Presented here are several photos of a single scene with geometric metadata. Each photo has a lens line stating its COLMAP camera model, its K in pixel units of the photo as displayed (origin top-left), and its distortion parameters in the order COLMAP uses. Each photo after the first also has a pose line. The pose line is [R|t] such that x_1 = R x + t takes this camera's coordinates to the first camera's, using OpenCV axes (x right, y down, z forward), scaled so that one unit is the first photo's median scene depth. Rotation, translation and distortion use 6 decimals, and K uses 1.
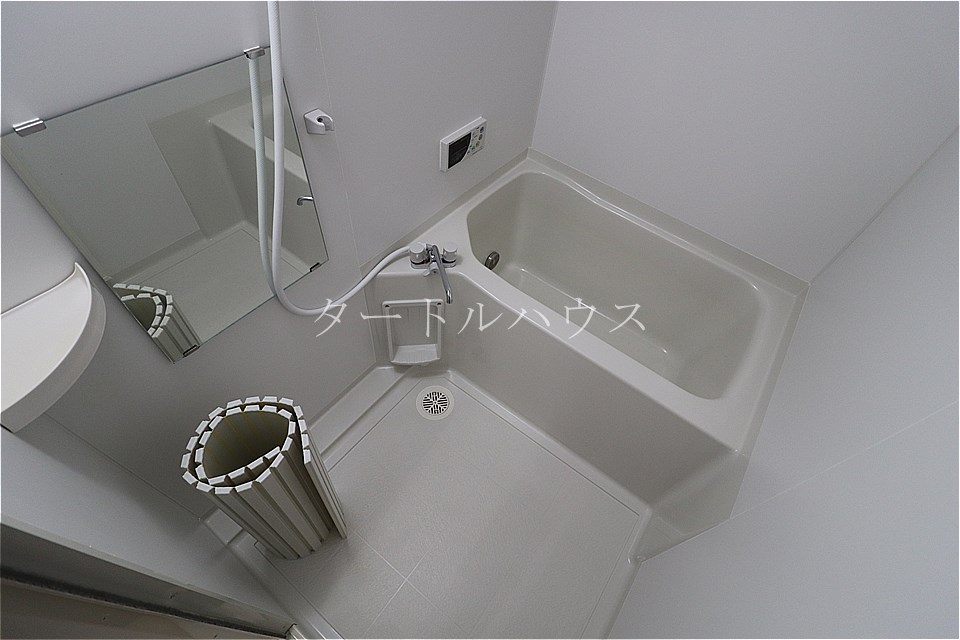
lens RADIAL K [[450.6, 0, 480.0], [0, 450.6, 320.0], [0, 0, 1]] dist [0.000569, 0.000012]
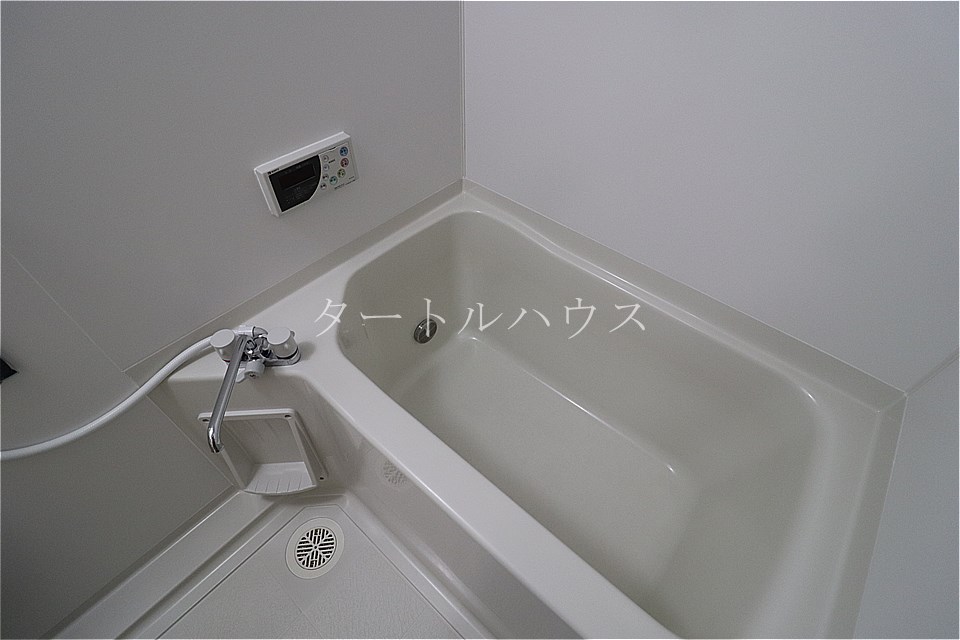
lens RADIAL K [[444.8, 0, 480.0], [0, 444.8, 320.0], [0, 0, 1]] dist [-0.024091, -0.000322]
pose [[0.994581, -0.001919, -0.103951, 0.250321], [-0.005973, 0.997124, -0.075554, -0.127262], [0.103797, 0.075766, 0.991709, 0.389168]]
